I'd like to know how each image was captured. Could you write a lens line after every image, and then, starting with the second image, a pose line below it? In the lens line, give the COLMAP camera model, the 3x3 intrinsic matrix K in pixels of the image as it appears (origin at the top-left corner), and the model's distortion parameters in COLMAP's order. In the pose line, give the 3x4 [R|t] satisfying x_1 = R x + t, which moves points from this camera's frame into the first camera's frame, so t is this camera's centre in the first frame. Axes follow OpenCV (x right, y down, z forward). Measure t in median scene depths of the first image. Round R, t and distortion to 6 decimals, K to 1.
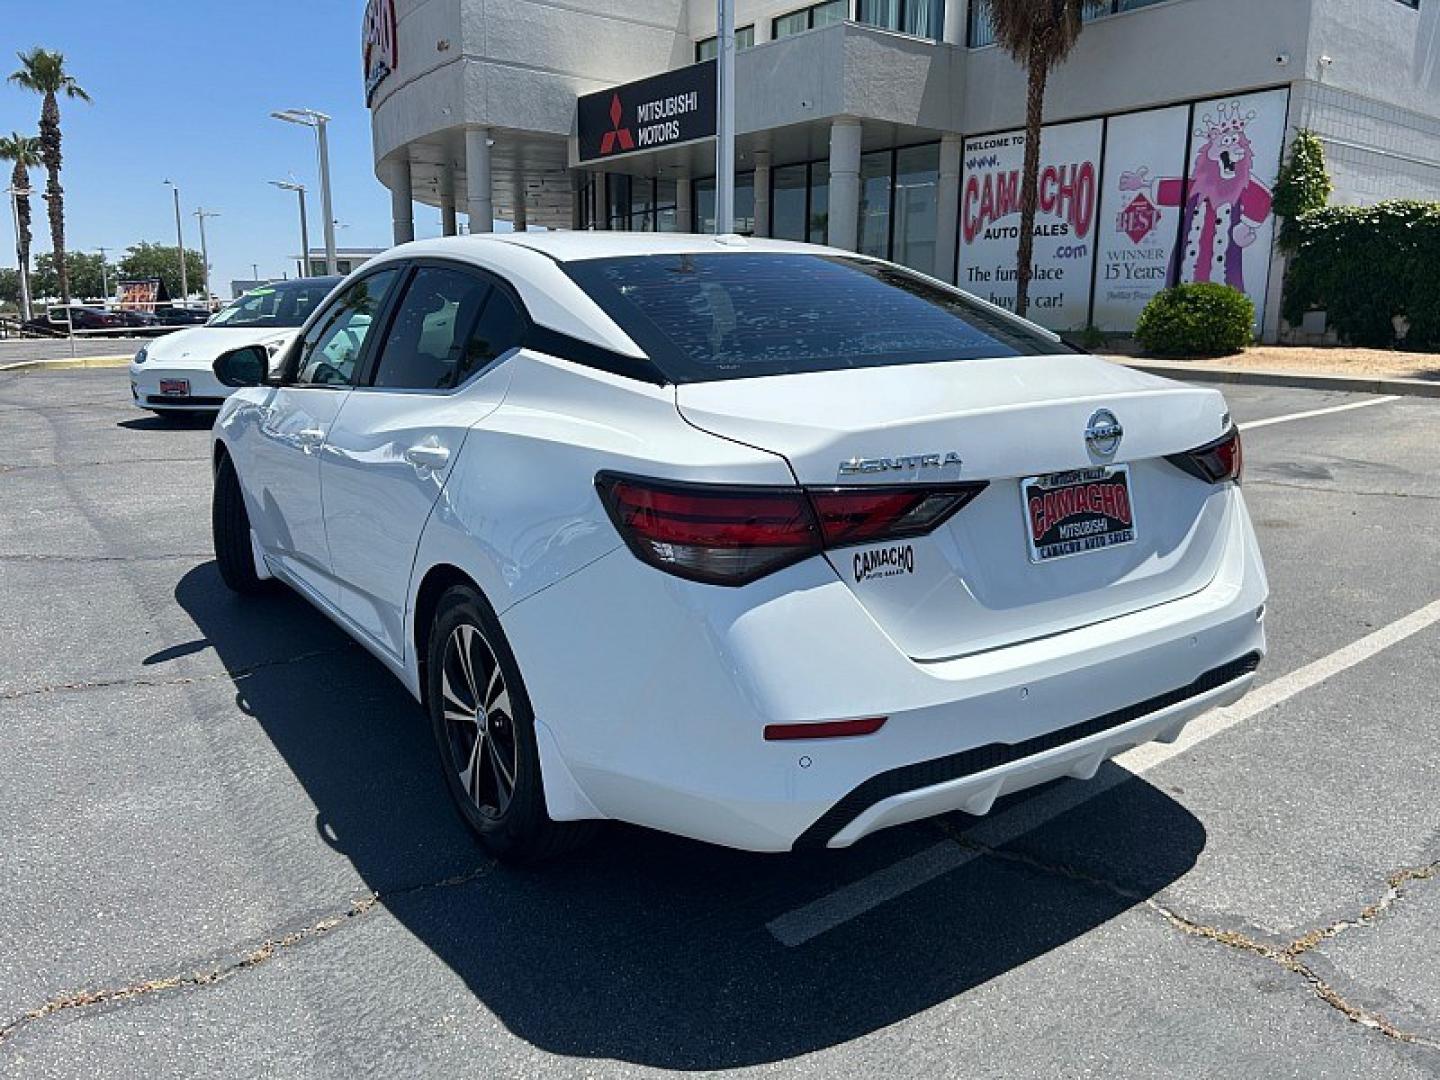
lens RADIAL K [[1091.3, 0, 719.1], [0, 1091.3, 540.5], [0, 0, 1]] dist [0.020364, -0.018542]
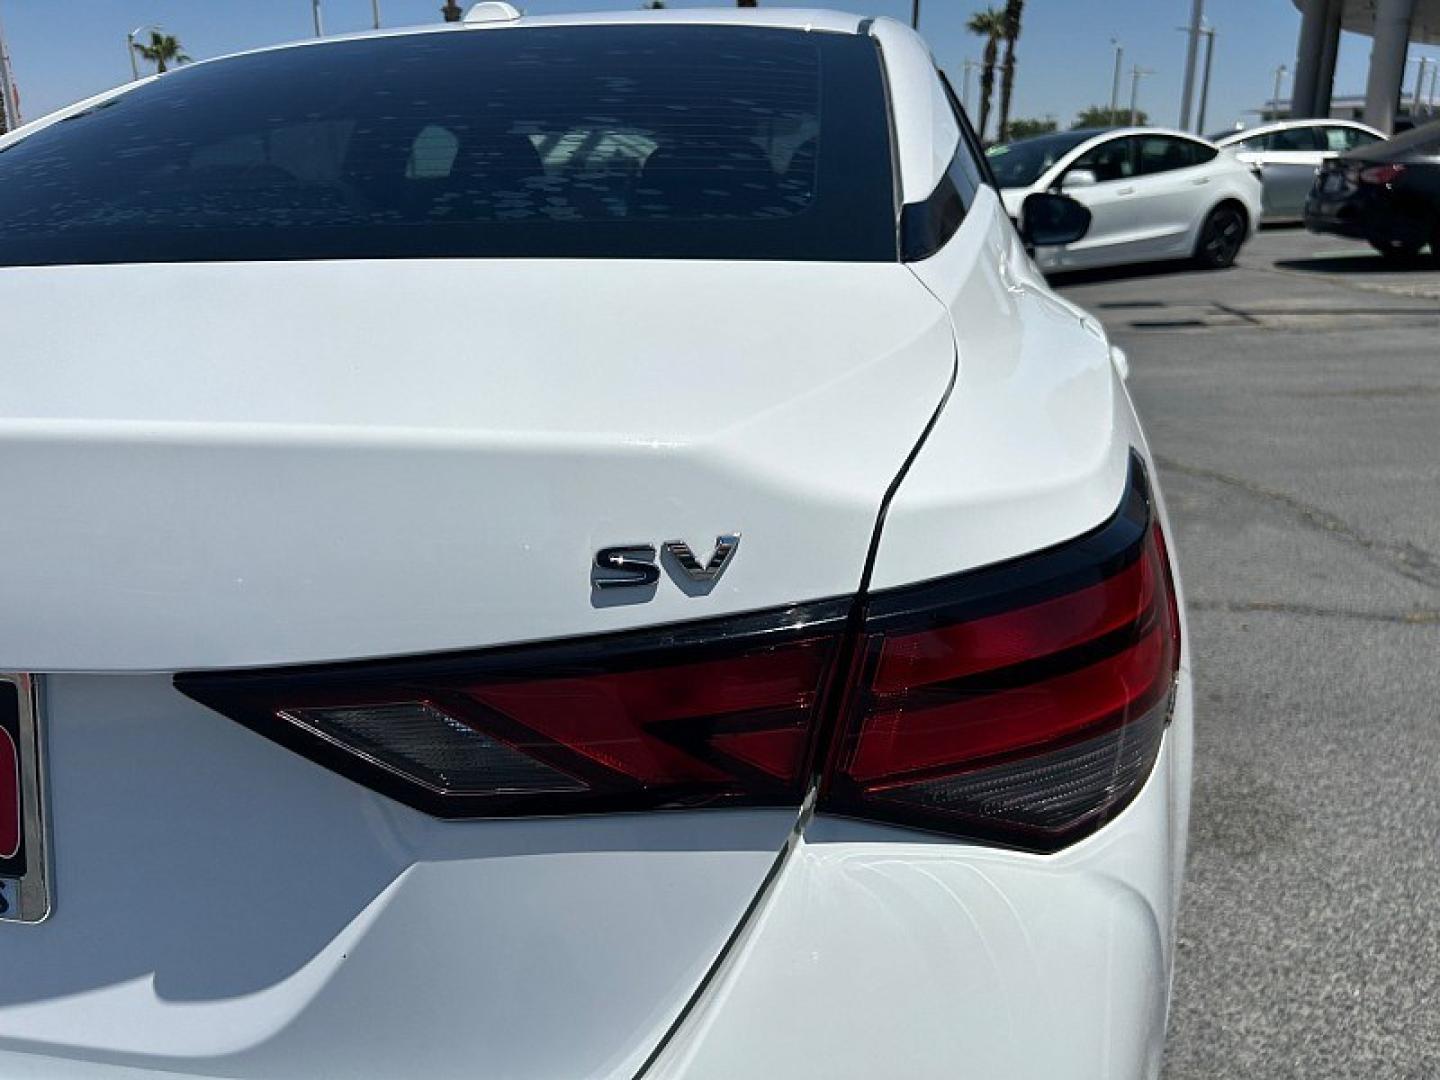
lens RADIAL K [[1090.0, 0, 710.2], [0, 1090.0, 545.5], [0, 0, 1]] dist [0.046155, -0.056511]
pose [[0.694075, 0.211581, -0.688108, 0.092542], [-0.128637, 0.976903, 0.170628, -0.022919], [0.708316, -0.029913, 0.705261, 0.125379]]
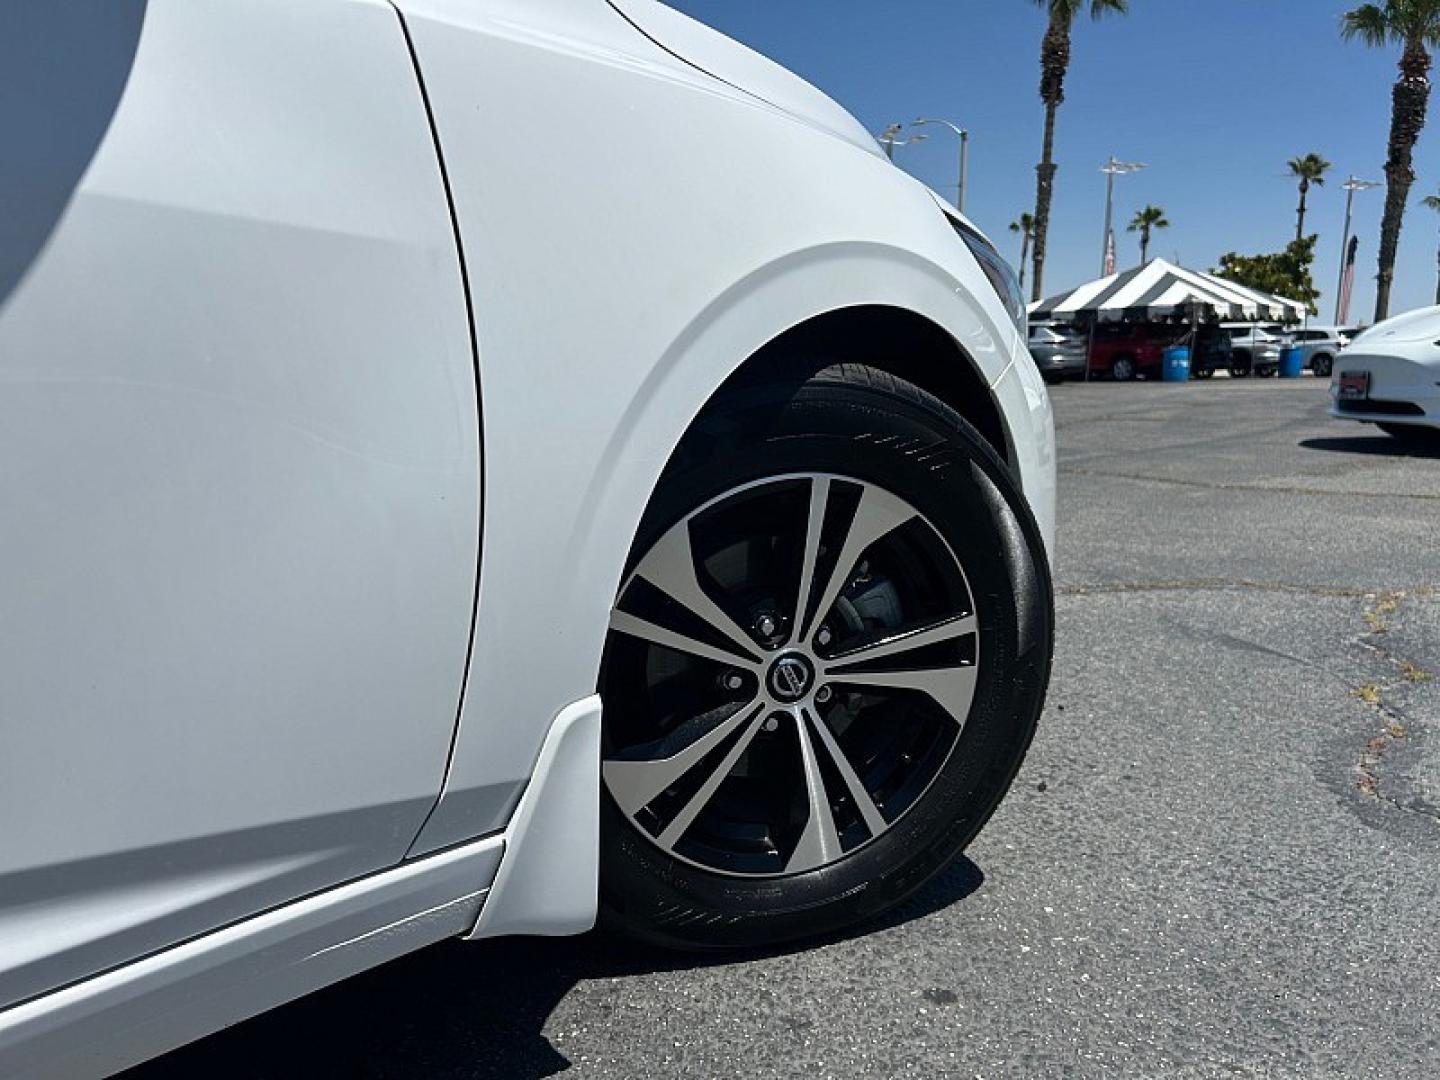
lens RADIAL K [[1090.0, 0, 710.2], [0, 1090.0, 545.5], [0, 0, 1]] dist [0.046155, -0.056511]
pose [[0.224316, 0.165715, -0.960323, 0.030009], [-0.202382, 0.971873, 0.120435, -0.032860], [0.953270, 0.167337, 0.251544, 0.320697]]
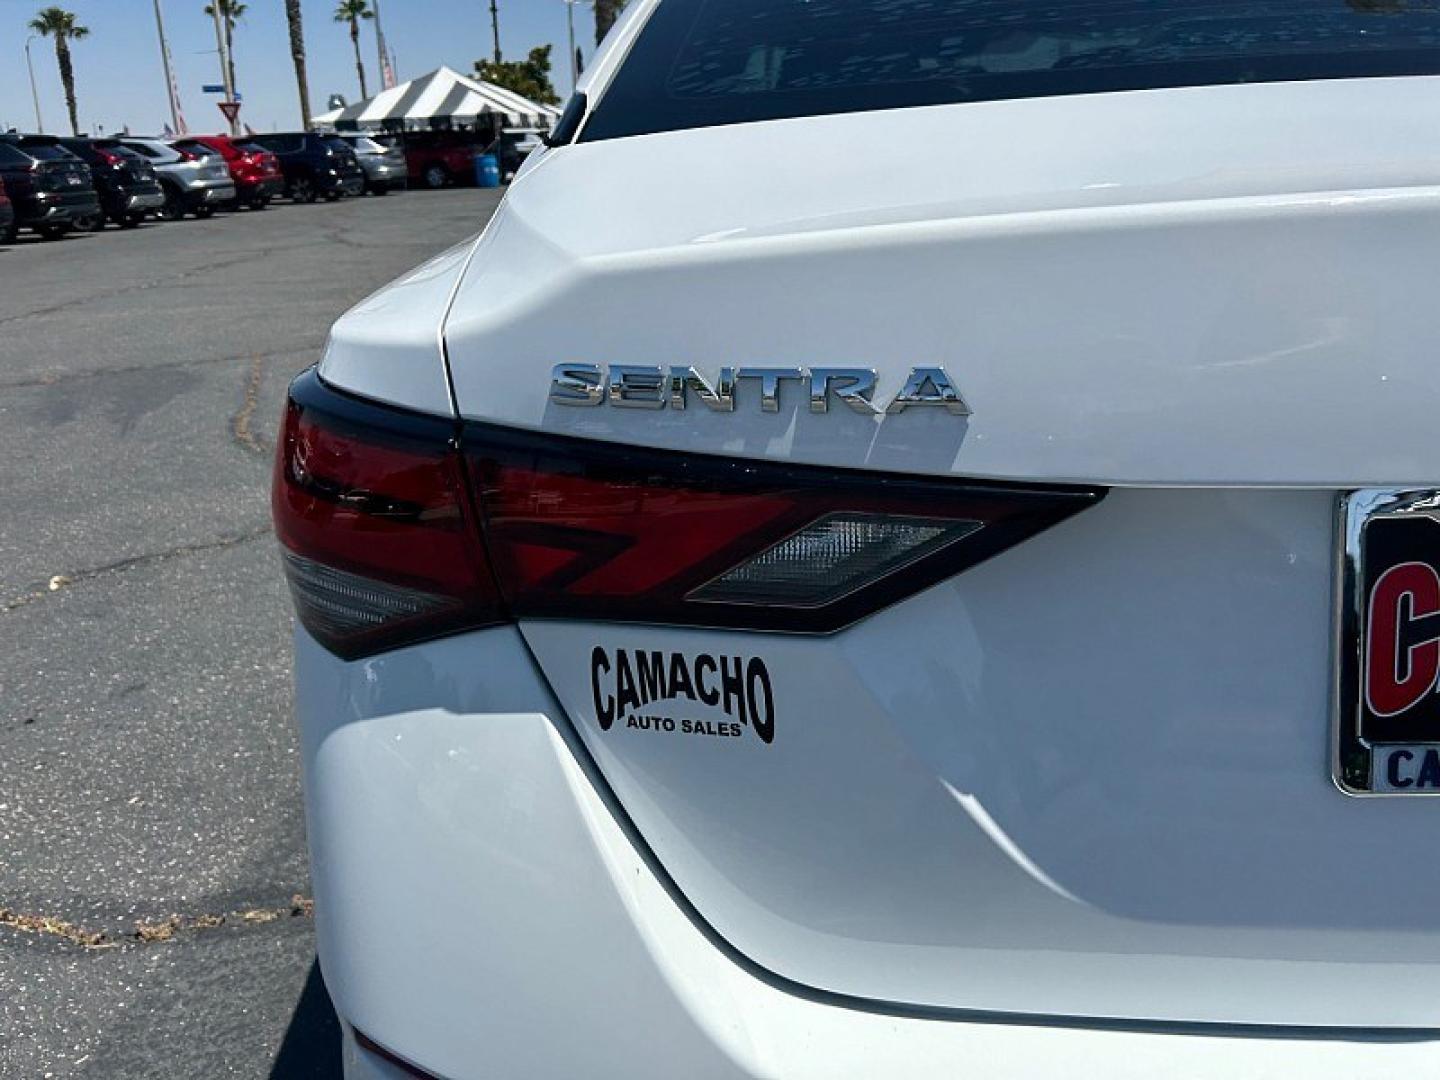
lens RADIAL K [[1090.0, 0, 710.2], [0, 1090.0, 545.5], [0, 0, 1]] dist [0.046155, -0.056511]
pose [[0.787381, 0.193772, -0.585221, 0.038969], [-0.102266, 0.977218, 0.185973, -0.009535], [0.607925, -0.086583, 0.789260, 0.086651]]
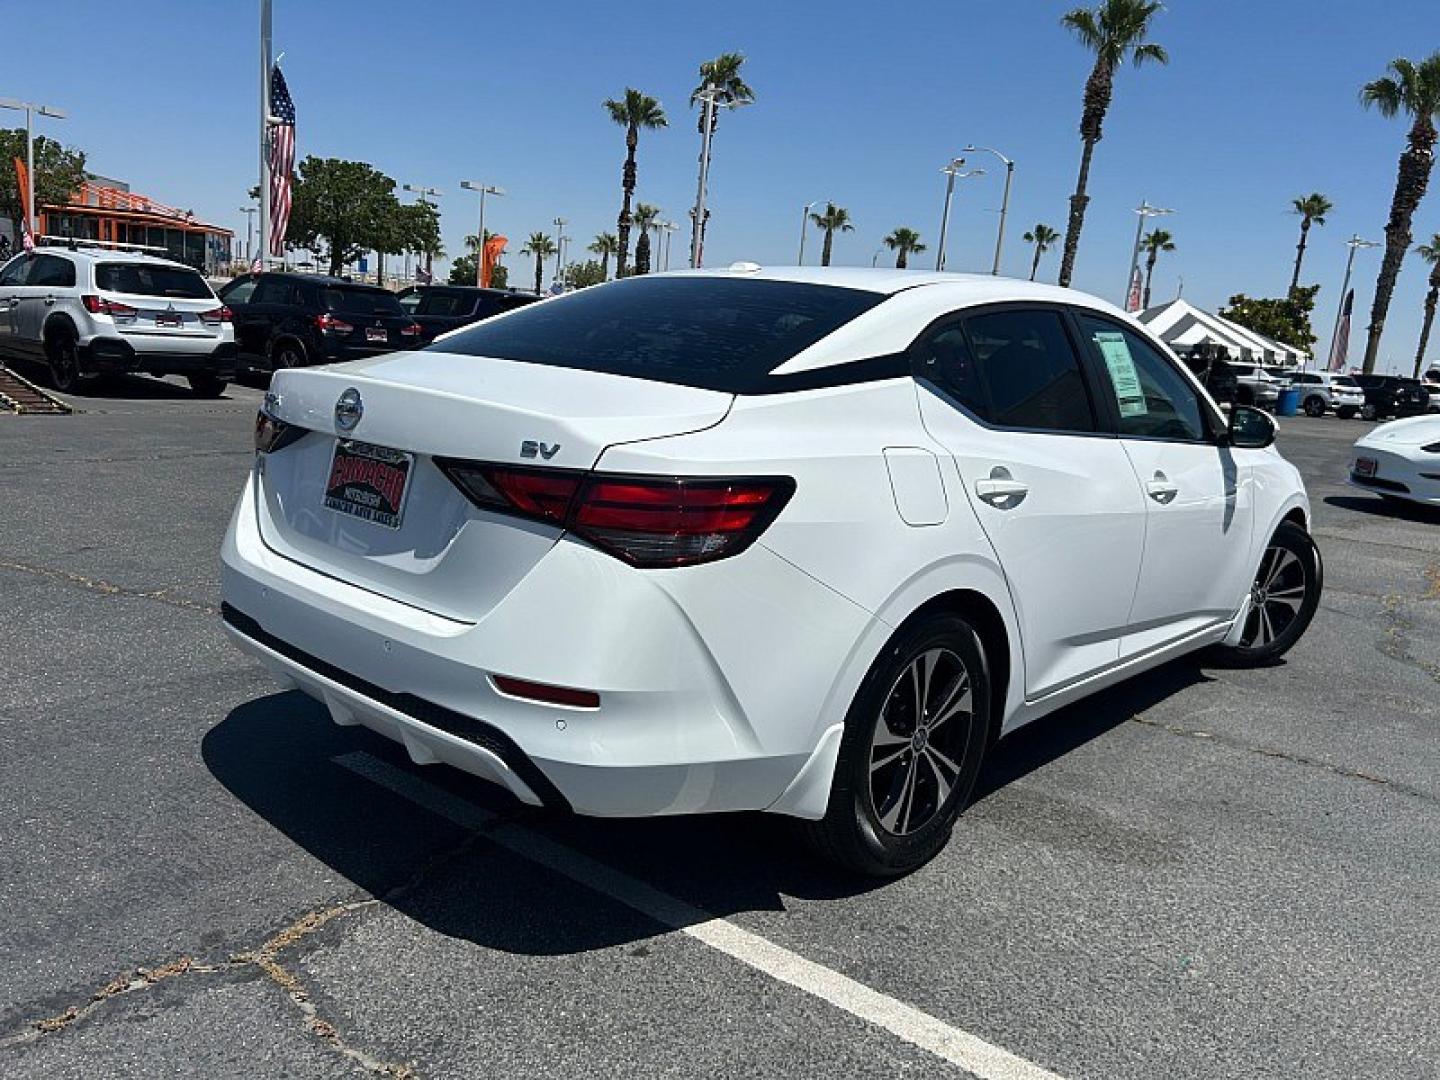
lens RADIAL K [[1086.0, 0, 714.1], [0, 1086.0, 541.3], [0, 0, 1]] dist [0.041369, -0.044409]
pose [[0.234329, 0.206497, -0.949973, 0.193048], [-0.285346, 0.948748, 0.135845, -0.028858], [0.929337, 0.239239, 0.281243, 0.134603]]
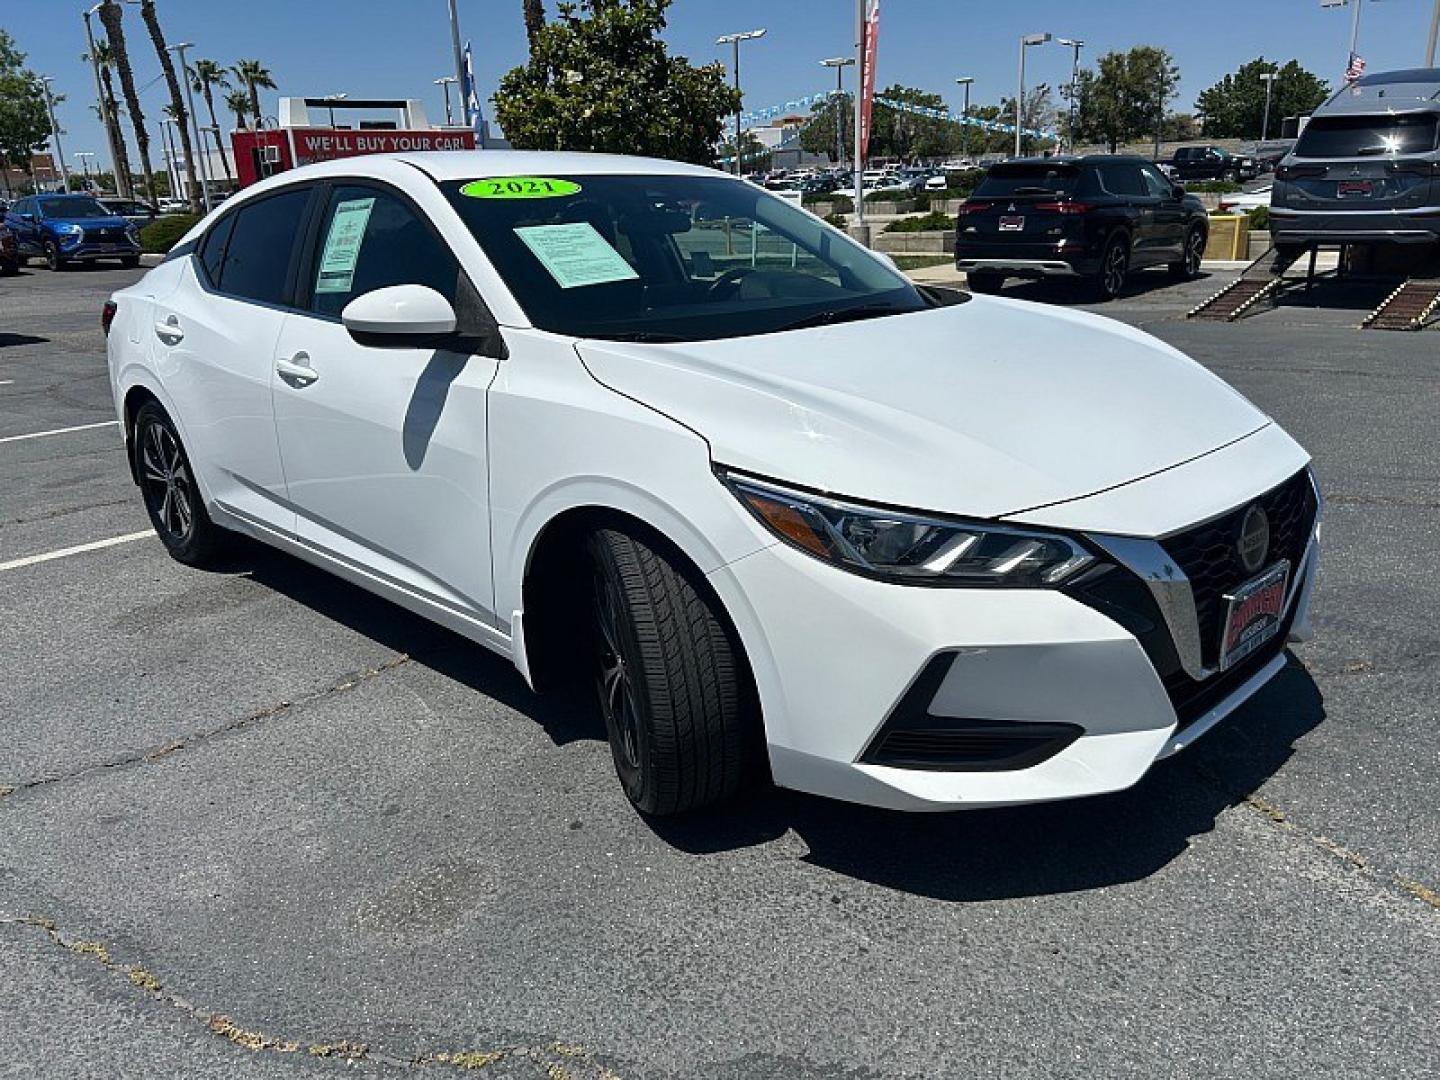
lens RADIAL K [[1090.0, 0, 710.2], [0, 1090.0, 545.5], [0, 0, 1]] dist [0.046155, -0.056511]
pose [[-0.985305, 0.085102, -0.148095, -0.028204], [0.001234, 0.870563, 0.492055, -0.103086], [0.170801, 0.484641, -0.857875, 0.464642]]
